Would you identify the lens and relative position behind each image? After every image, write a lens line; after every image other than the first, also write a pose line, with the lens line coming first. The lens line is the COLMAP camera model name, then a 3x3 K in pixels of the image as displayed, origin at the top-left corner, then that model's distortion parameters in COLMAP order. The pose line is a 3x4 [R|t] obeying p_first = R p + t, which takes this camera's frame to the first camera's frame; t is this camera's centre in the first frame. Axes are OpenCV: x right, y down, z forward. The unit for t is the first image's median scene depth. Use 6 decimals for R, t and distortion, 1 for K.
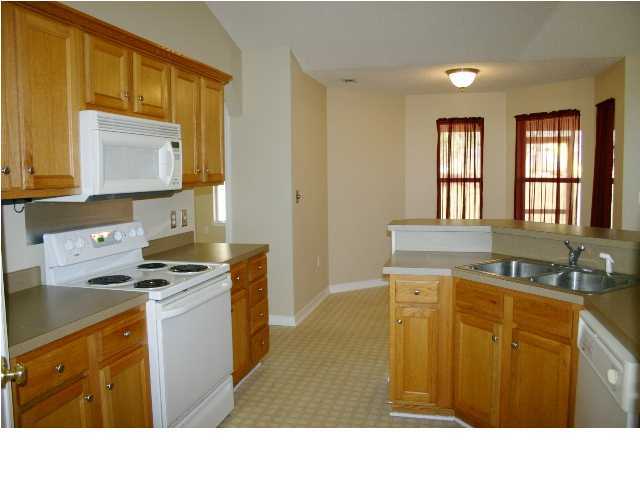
lens RADIAL K [[514.9, 0, 319.9], [0, 514.9, 216.8], [0, 0, 1]] dist [-0.107753, 0.007051]
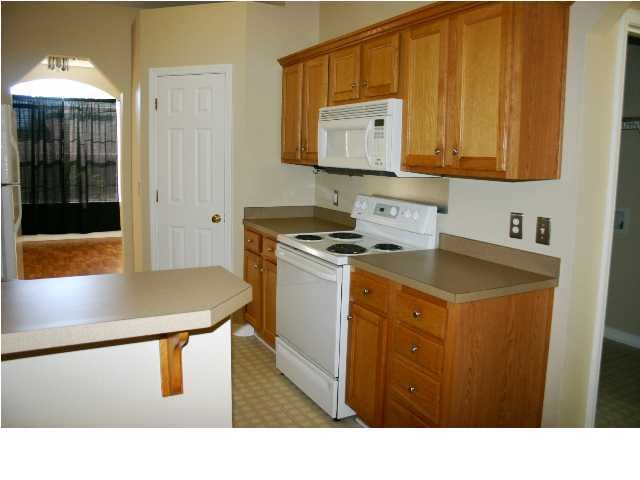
lens RADIAL K [[514.9, 0, 319.9], [0, 514.9, 216.8], [0, 0, 1]] dist [-0.107753, 0.007051]
pose [[-0.730423, 0.082247, -0.678025, 0.439906], [-0.070886, 0.978233, 0.195028, -0.146708], [0.679307, 0.190515, -0.708693, 1.610684]]
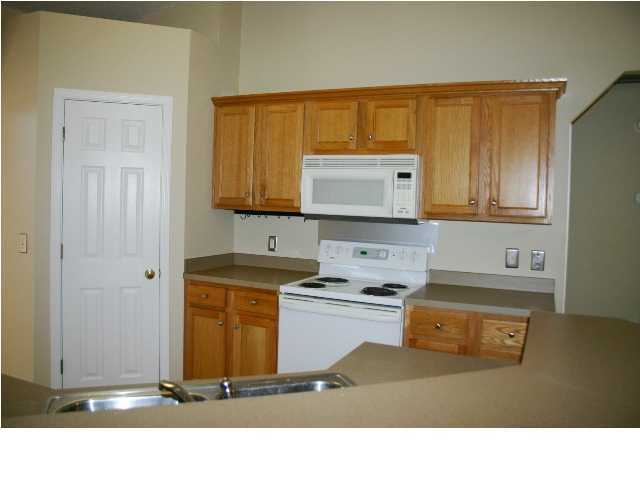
lens RADIAL K [[514.9, 0, 319.9], [0, 514.9, 216.8], [0, 0, 1]] dist [-0.107753, 0.007051]
pose [[-0.163366, 0.040518, -0.985733, 0.780180], [-0.117588, 0.991234, 0.060232, -0.099338], [0.979533, 0.125751, -0.157170, 0.999880]]
